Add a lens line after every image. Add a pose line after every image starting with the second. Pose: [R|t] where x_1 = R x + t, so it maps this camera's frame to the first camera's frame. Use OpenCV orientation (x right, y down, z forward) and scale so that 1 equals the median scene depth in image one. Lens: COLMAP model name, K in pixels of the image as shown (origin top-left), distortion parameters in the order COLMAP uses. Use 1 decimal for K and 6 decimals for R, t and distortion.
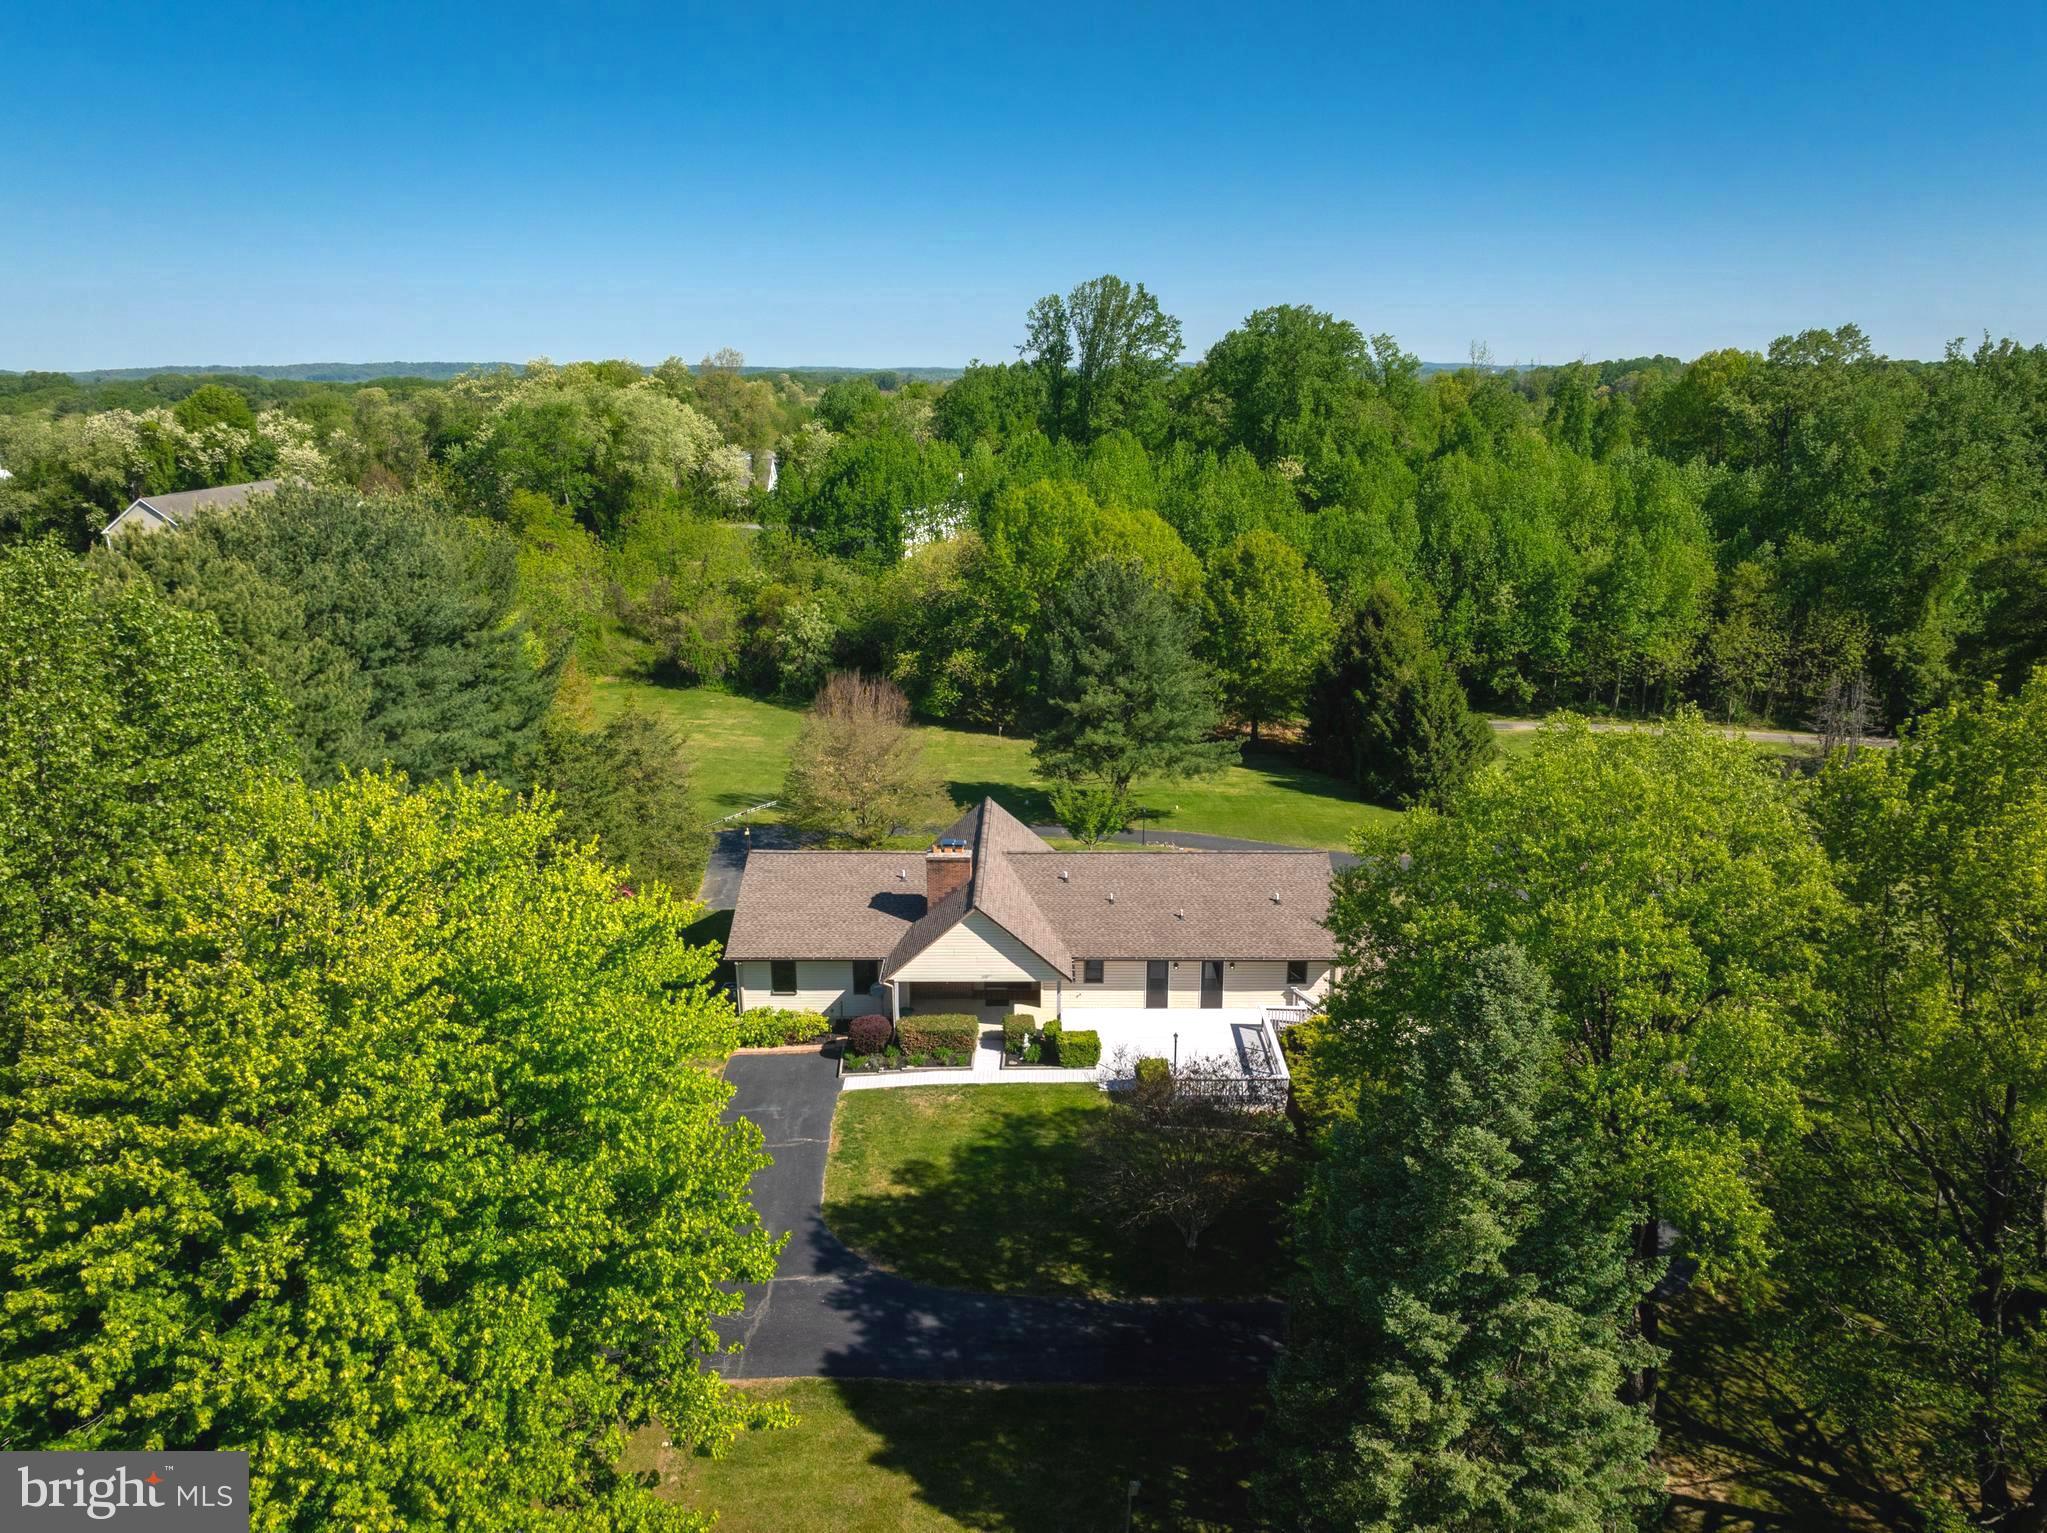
lens RADIAL K [[1411.0, 0, 1023.5], [0, 1411.0, 766.5], [0, 0, 1]] dist [-0.007339, -0.000862]
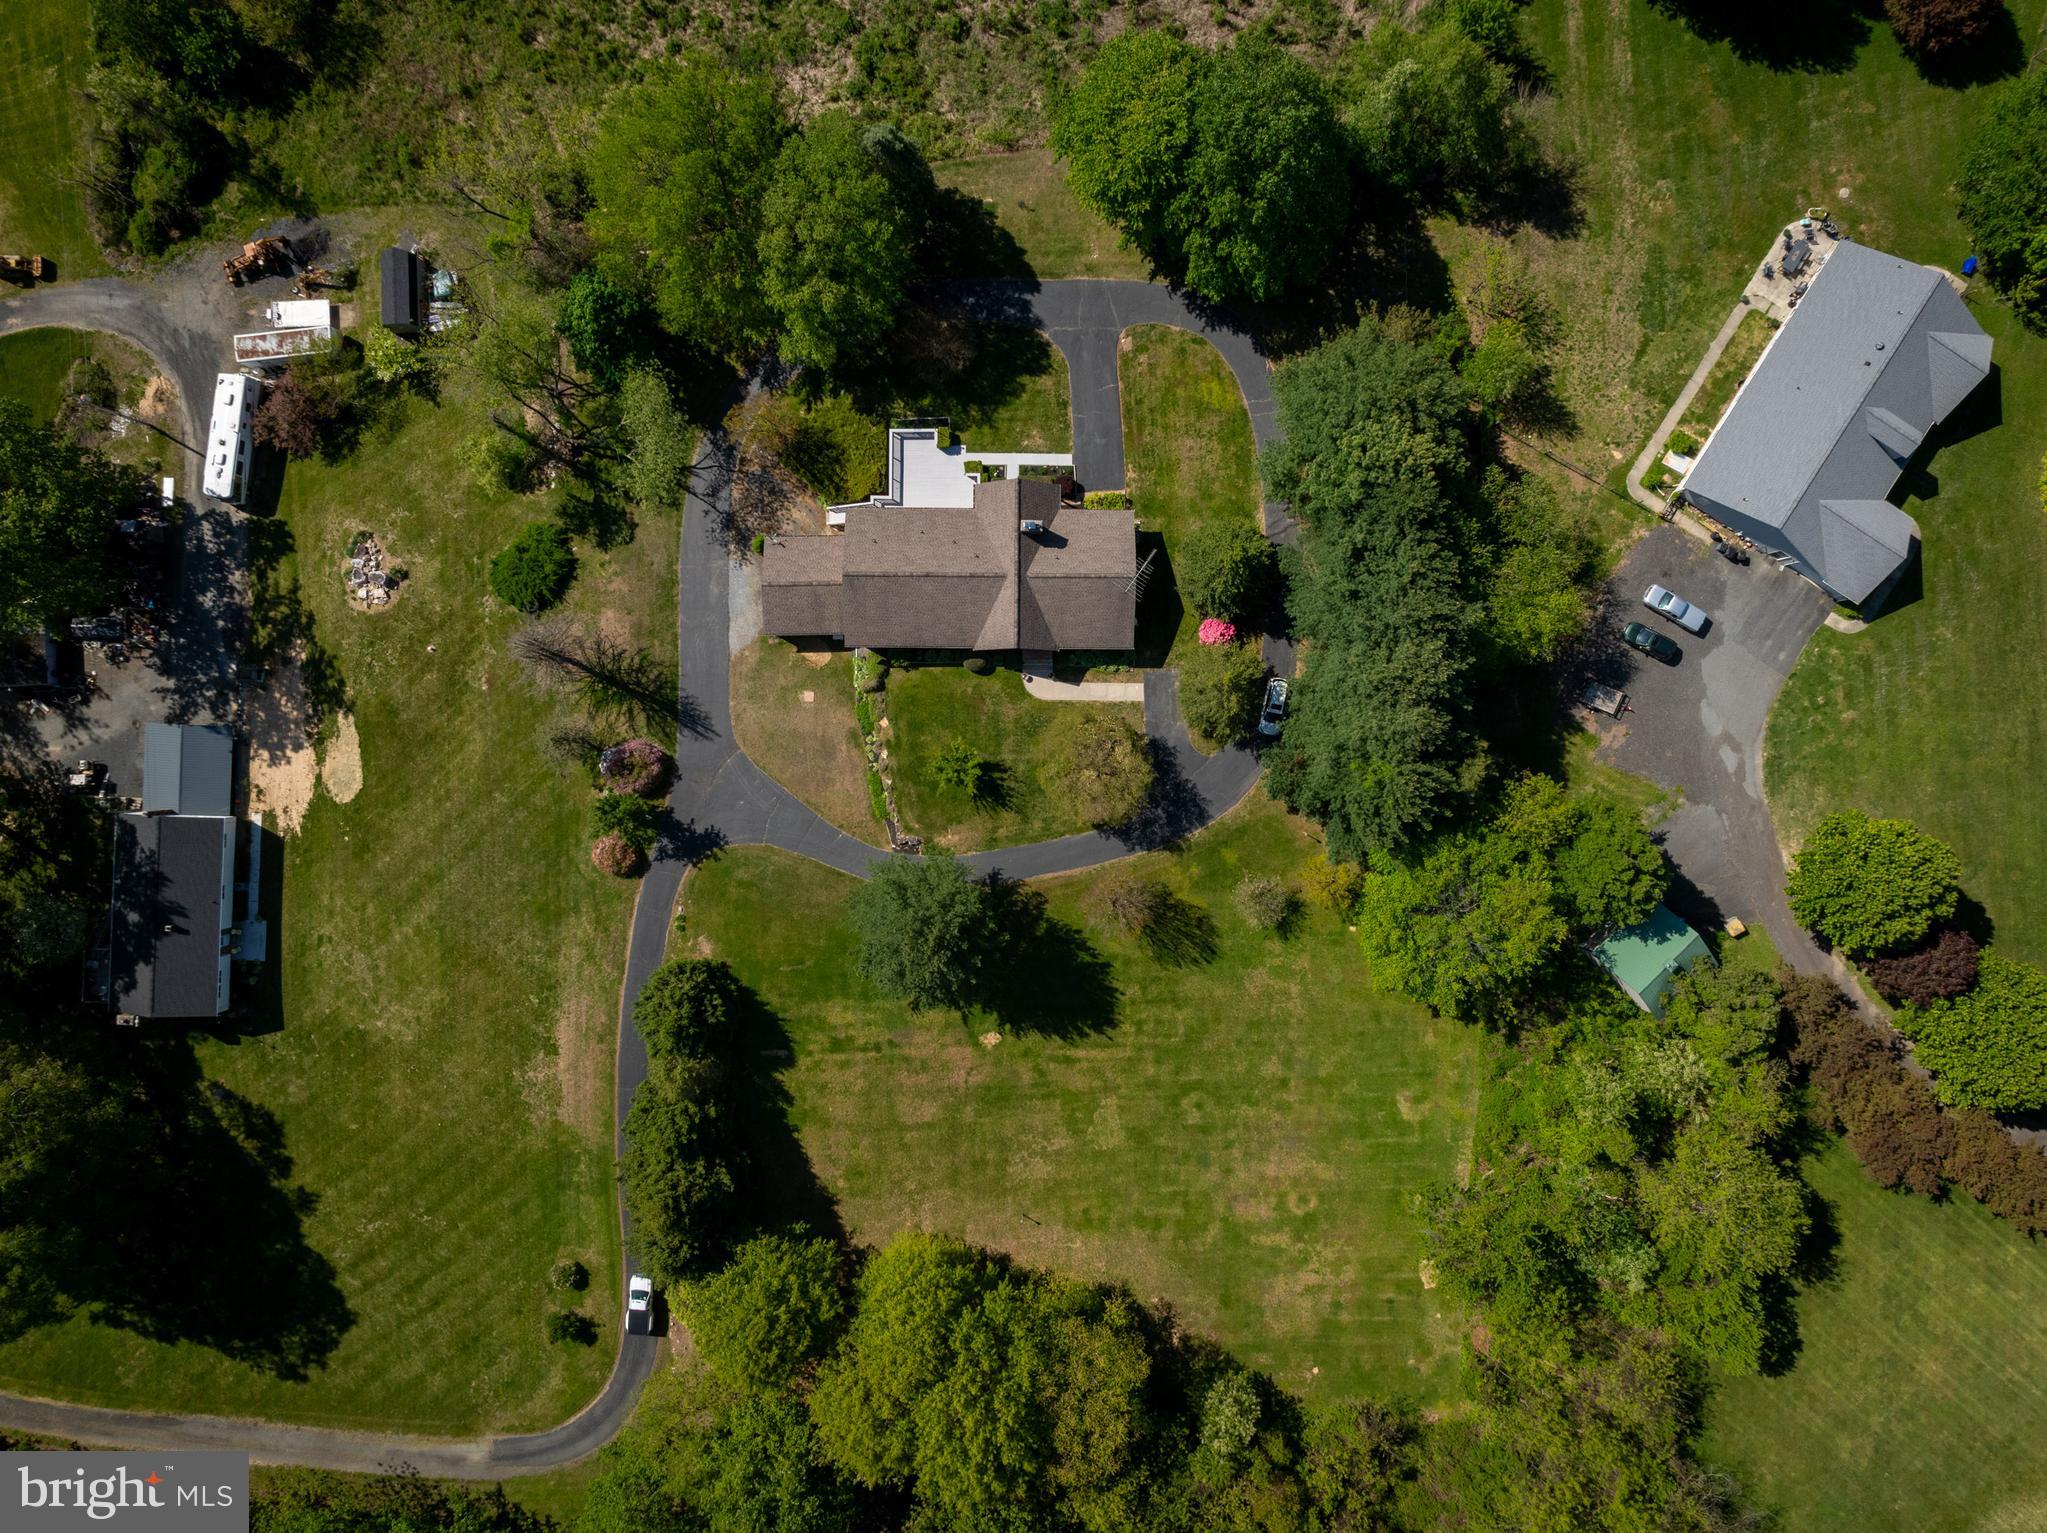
lens RADIAL K [[1443.5, 0, 1023.5], [0, 1443.5, 766.5], [0, 0, 1]] dist [-0.040048, 0.026563]
pose [[-0.999976, 0.004356, -0.005470, -0.026338], [-0.006440, -0.268866, 0.963156, -2.065991], [0.002725, 0.963168, 0.268888, 0.768842]]
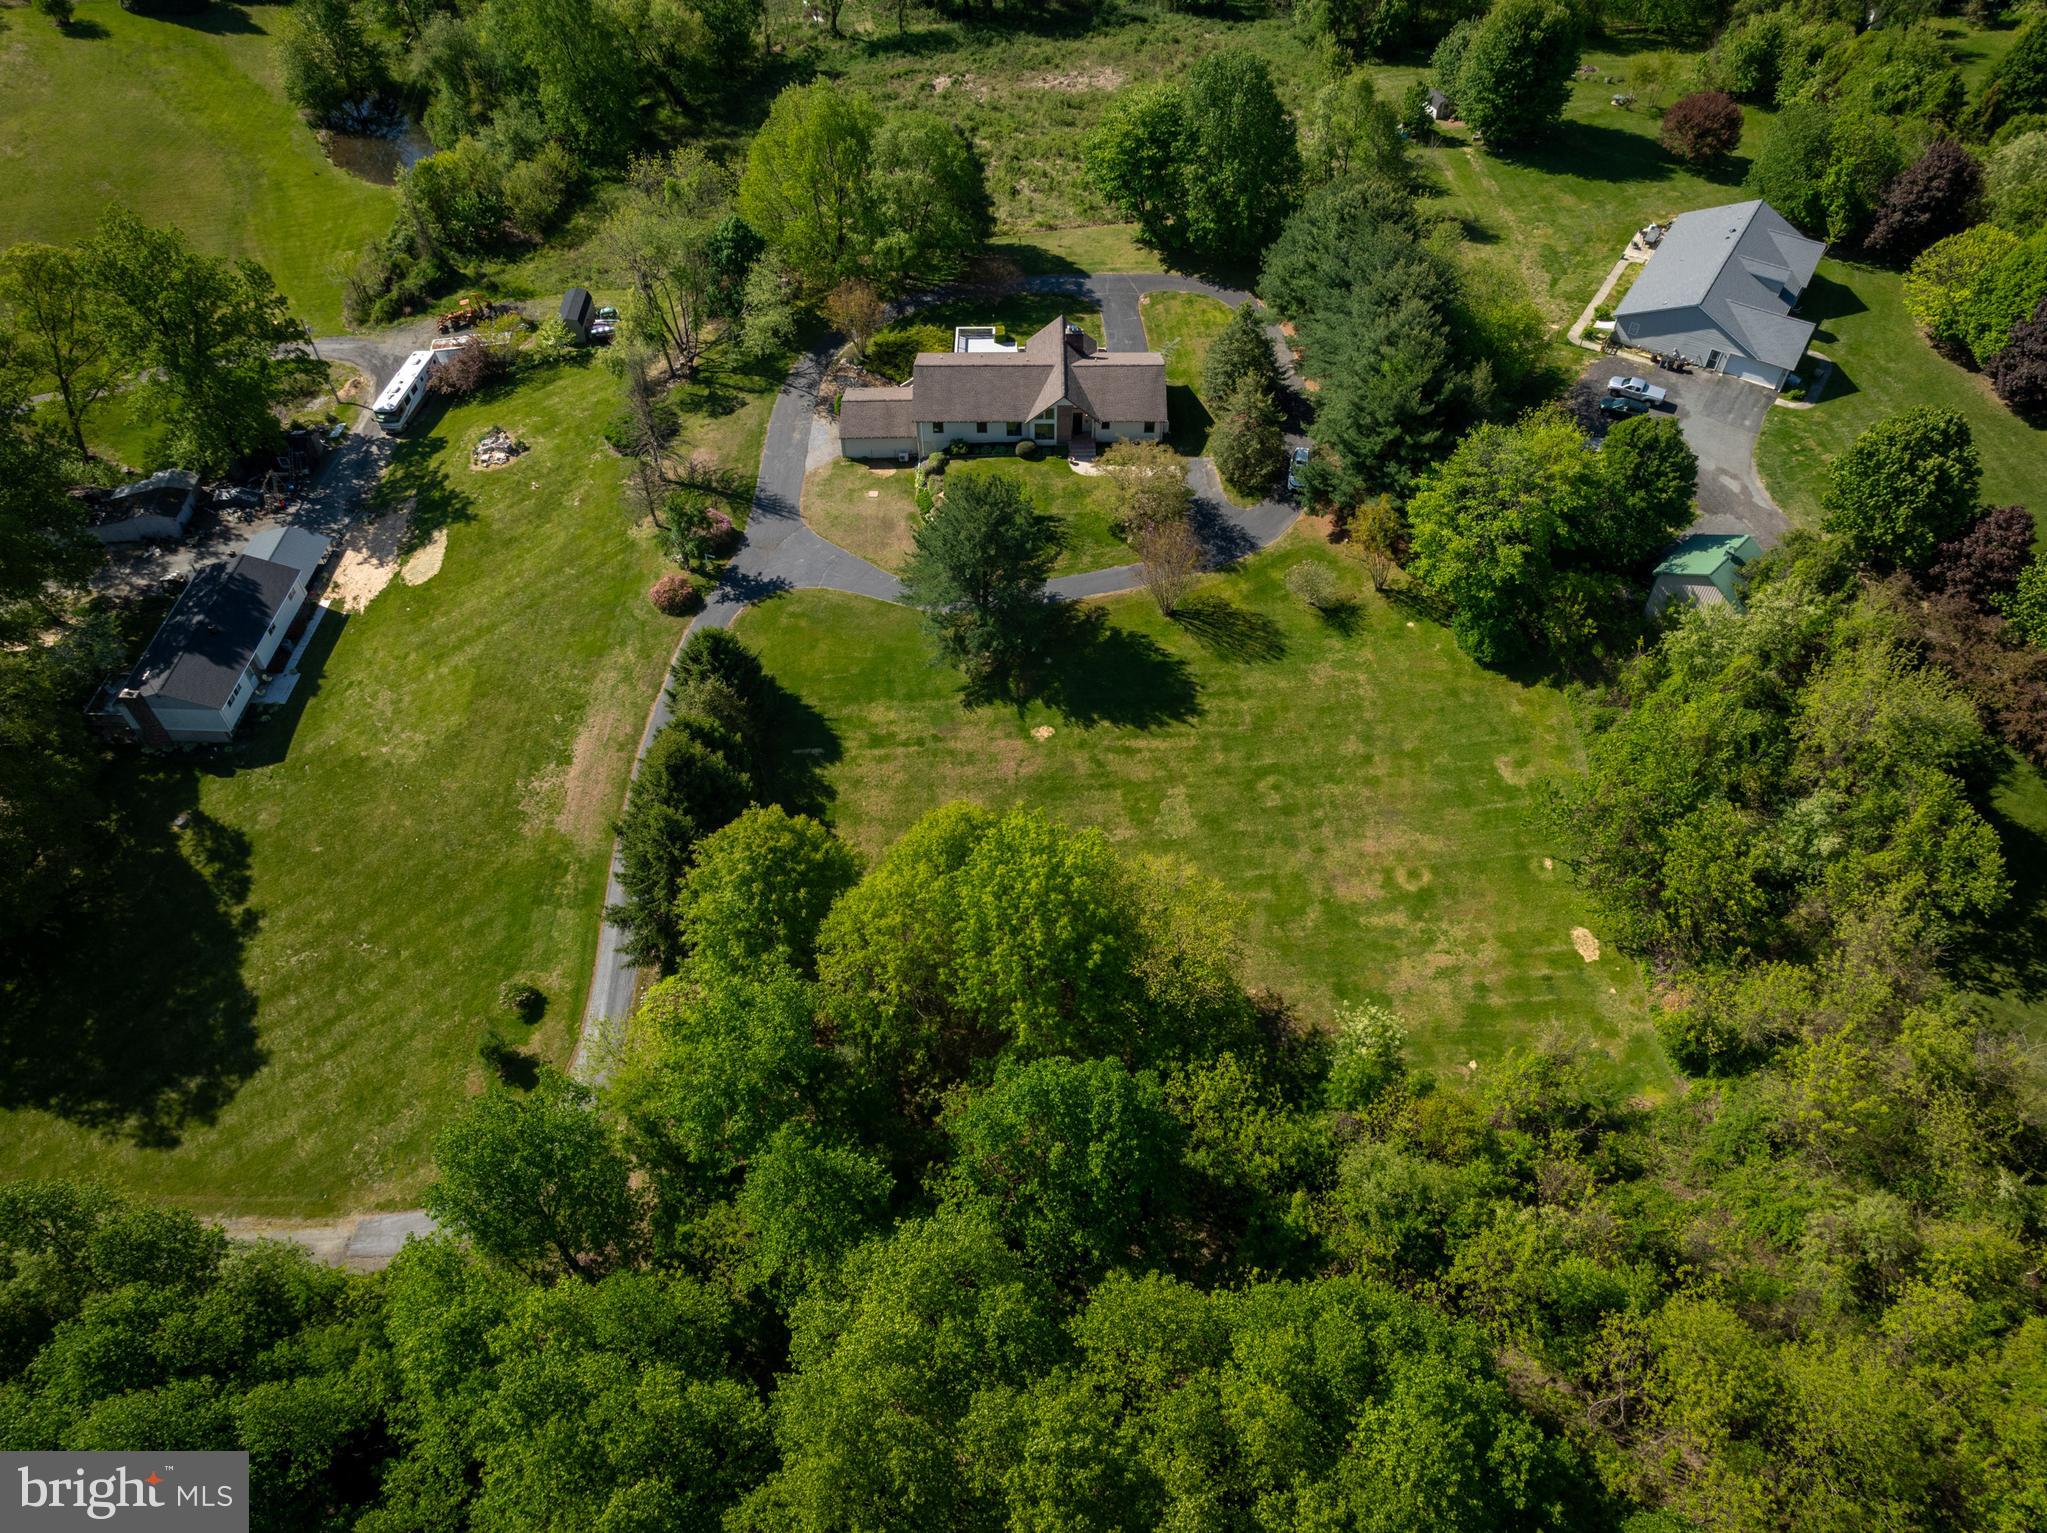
lens RADIAL K [[1443.5, 0, 1023.5], [0, 1443.5, 766.5], [0, 0, 1]] dist [-0.040048, 0.026563]
pose [[-0.999967, 0.008076, 0.000056, 0.044520], [0.003662, 0.447233, 0.894410, -1.851225], [0.007198, 0.894381, -0.447248, 2.805085]]
